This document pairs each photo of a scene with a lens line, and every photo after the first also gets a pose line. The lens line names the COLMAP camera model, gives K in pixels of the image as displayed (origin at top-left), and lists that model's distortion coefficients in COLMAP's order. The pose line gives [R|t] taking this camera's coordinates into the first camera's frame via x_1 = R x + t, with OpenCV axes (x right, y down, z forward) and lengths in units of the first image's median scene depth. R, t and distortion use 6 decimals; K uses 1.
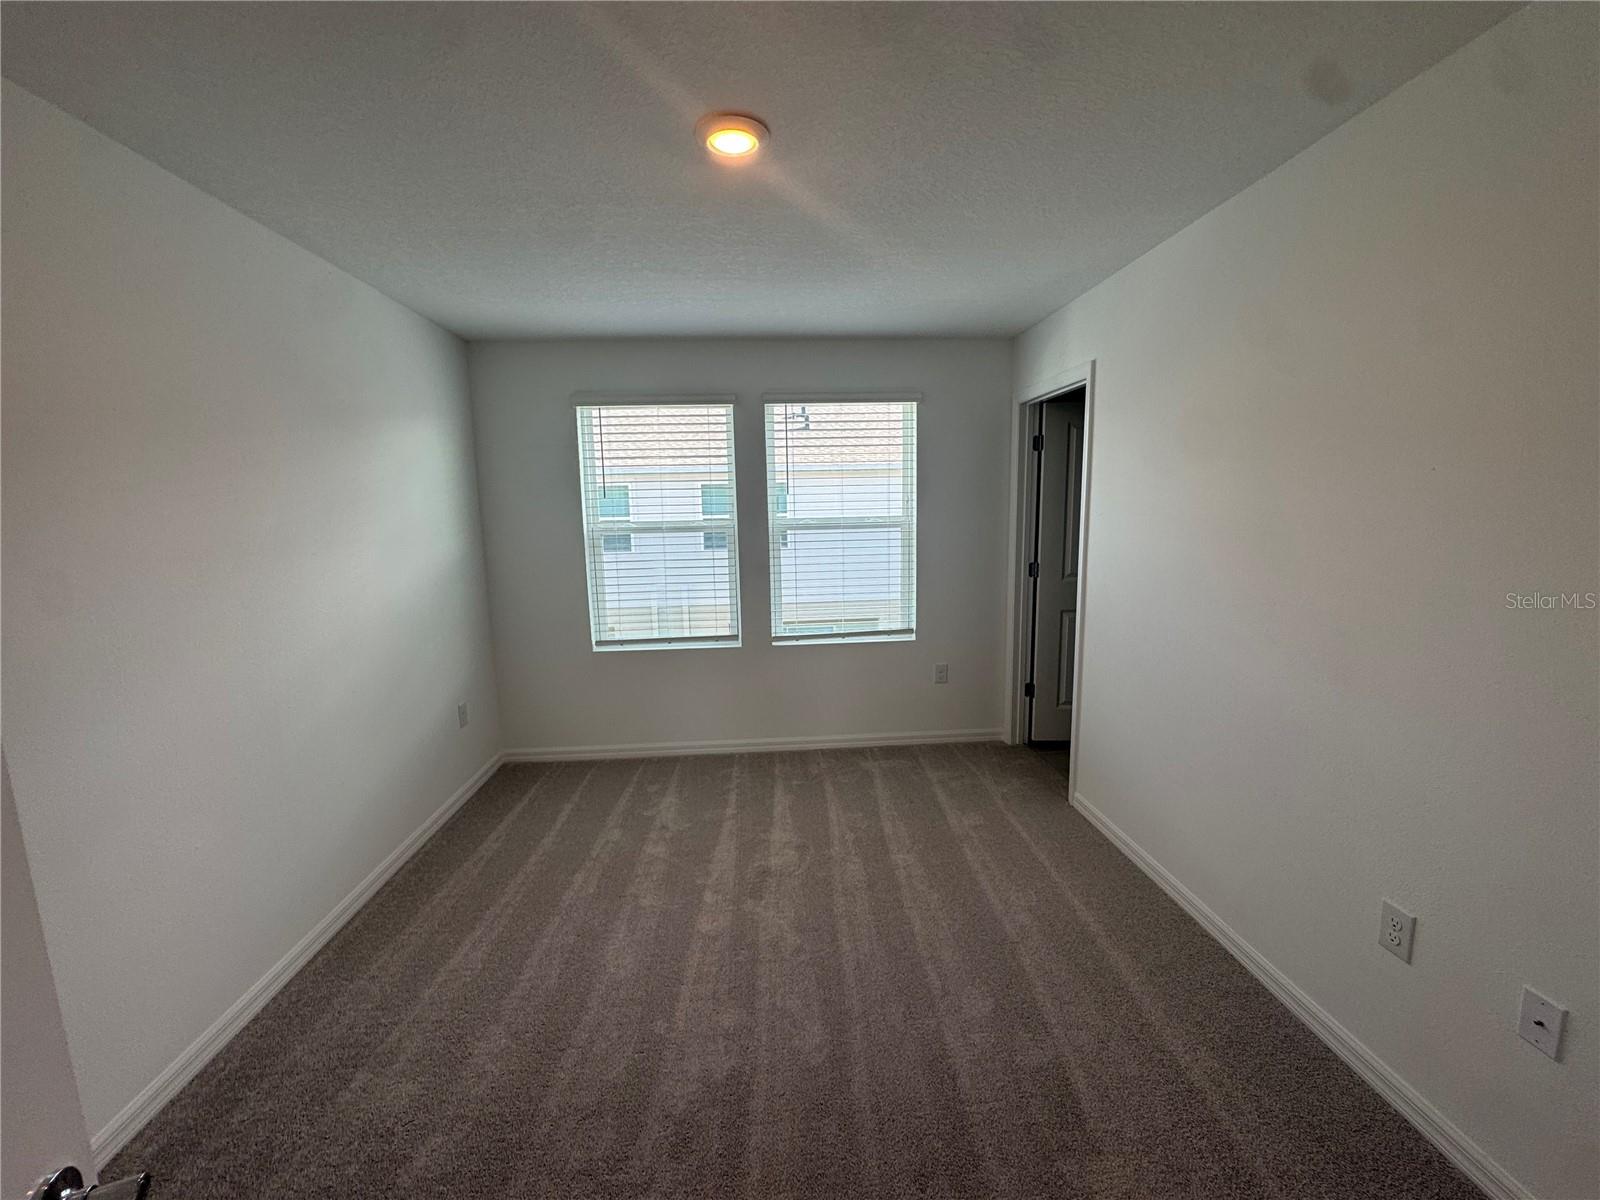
lens RADIAL K [[637.2, 0, 800.3], [0, 637.2, 599.6], [0, 0, 1]] dist [-0.001988, 0.000022]
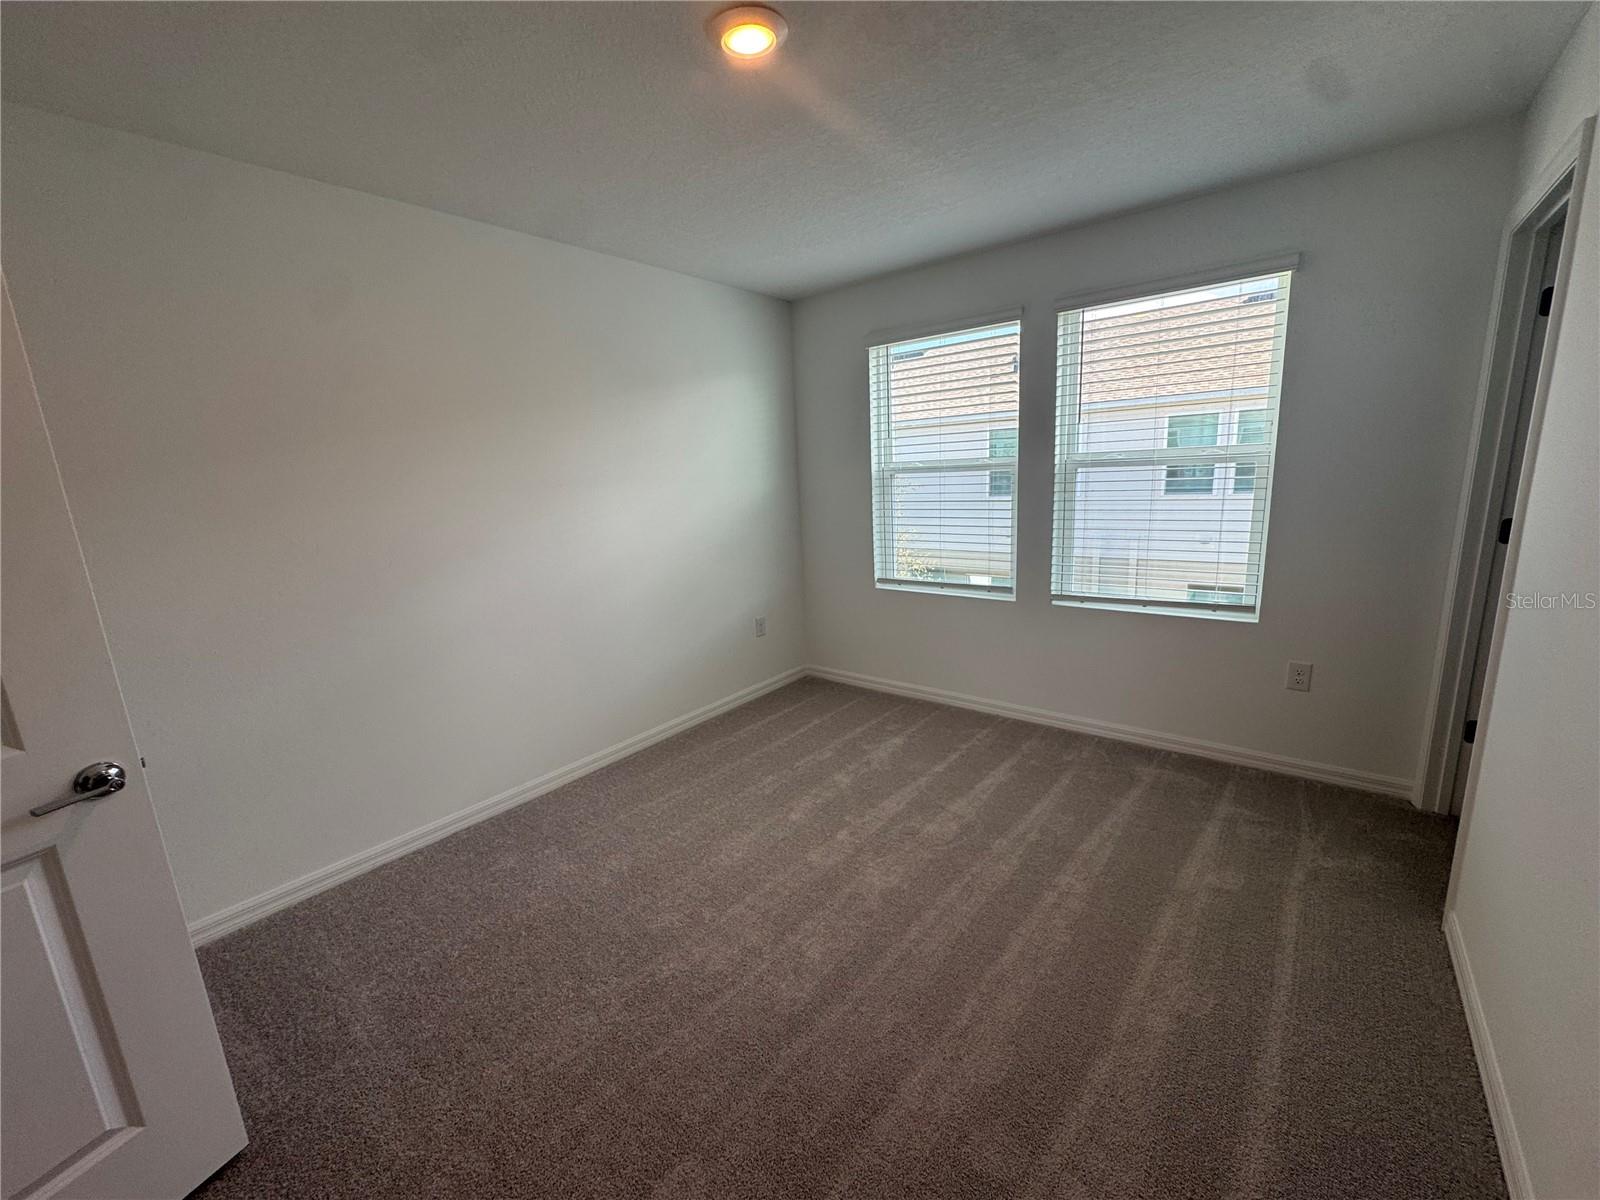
lens RADIAL K [[637.2, 0, 802.7], [0, 637.2, 603.4], [0, 0, 1]] dist [-0.001988, 0.000022]
pose [[0.738725, 0.126311, -0.662066, 0.304720], [-0.064402, 0.991017, 0.117210, -0.009011], [0.670923, -0.043948, 0.740223, 0.155761]]
